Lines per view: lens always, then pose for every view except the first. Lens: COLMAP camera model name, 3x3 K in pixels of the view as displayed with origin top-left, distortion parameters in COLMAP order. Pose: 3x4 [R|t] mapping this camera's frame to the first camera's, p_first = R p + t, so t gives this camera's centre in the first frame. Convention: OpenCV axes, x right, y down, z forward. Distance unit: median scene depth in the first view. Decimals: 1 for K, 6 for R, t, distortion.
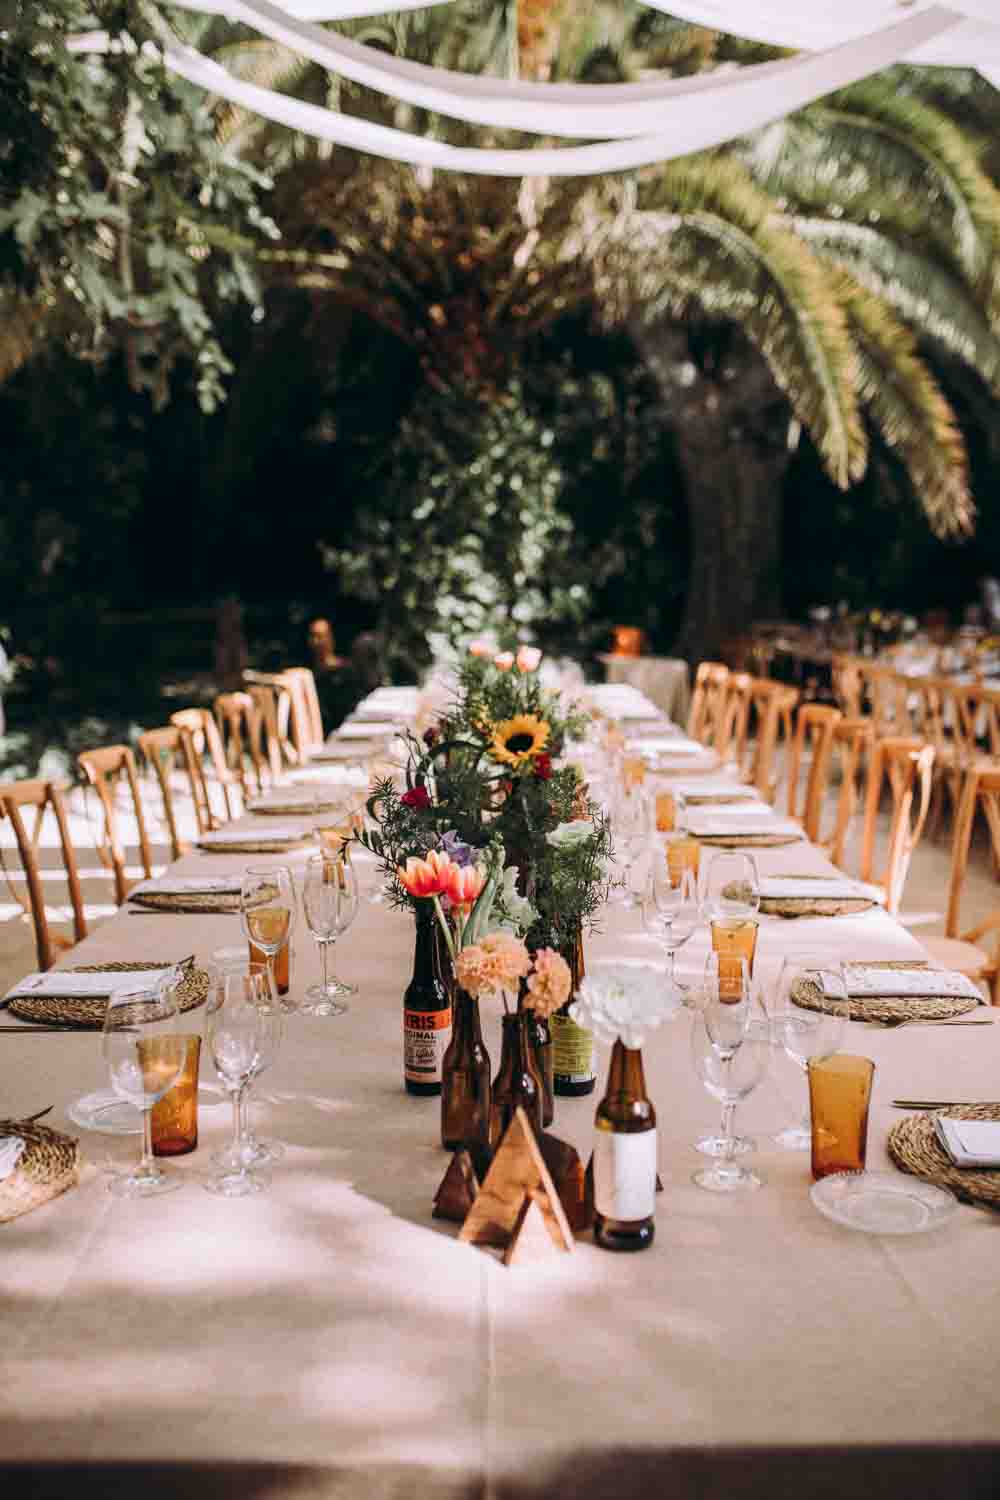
lens RADIAL K [[1543.6, 0, 552.4], [0, 1543.6, 760.2], [0, 0, 1]] dist [-0.074104, 0.132368]
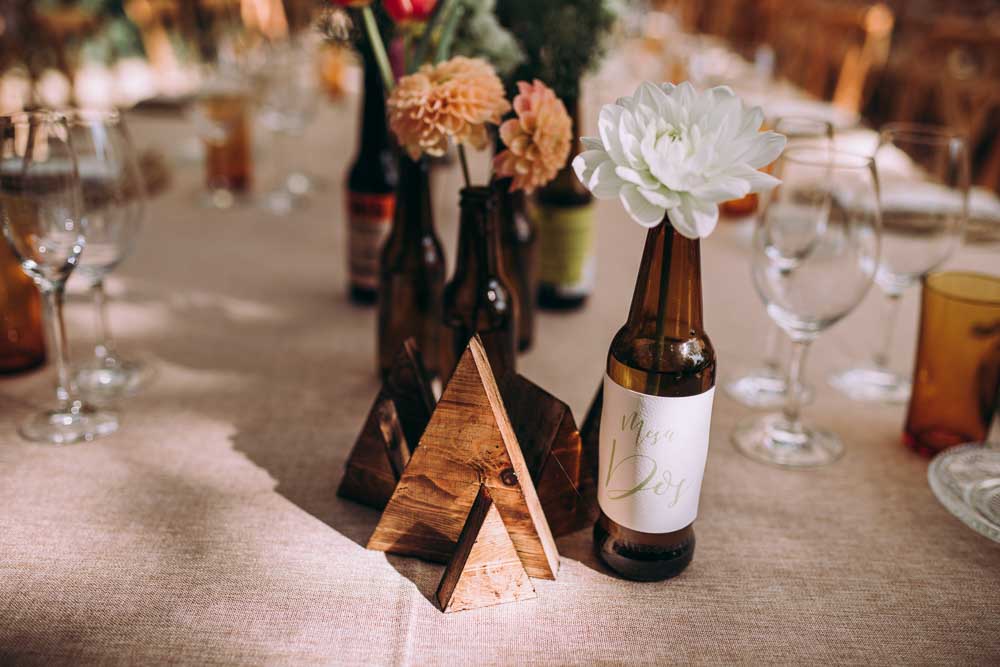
lens RADIAL K [[1029.1, 0, 500.0], [0, 1029.1, 333.5], [0, 0, 1]] dist [-0.074104, 0.132368]
pose [[0.998678, 0.040408, -0.031767, -0.000261], [-0.031288, 0.968254, 0.248002, 0.120728], [0.040780, -0.246680, 0.968239, 0.589576]]
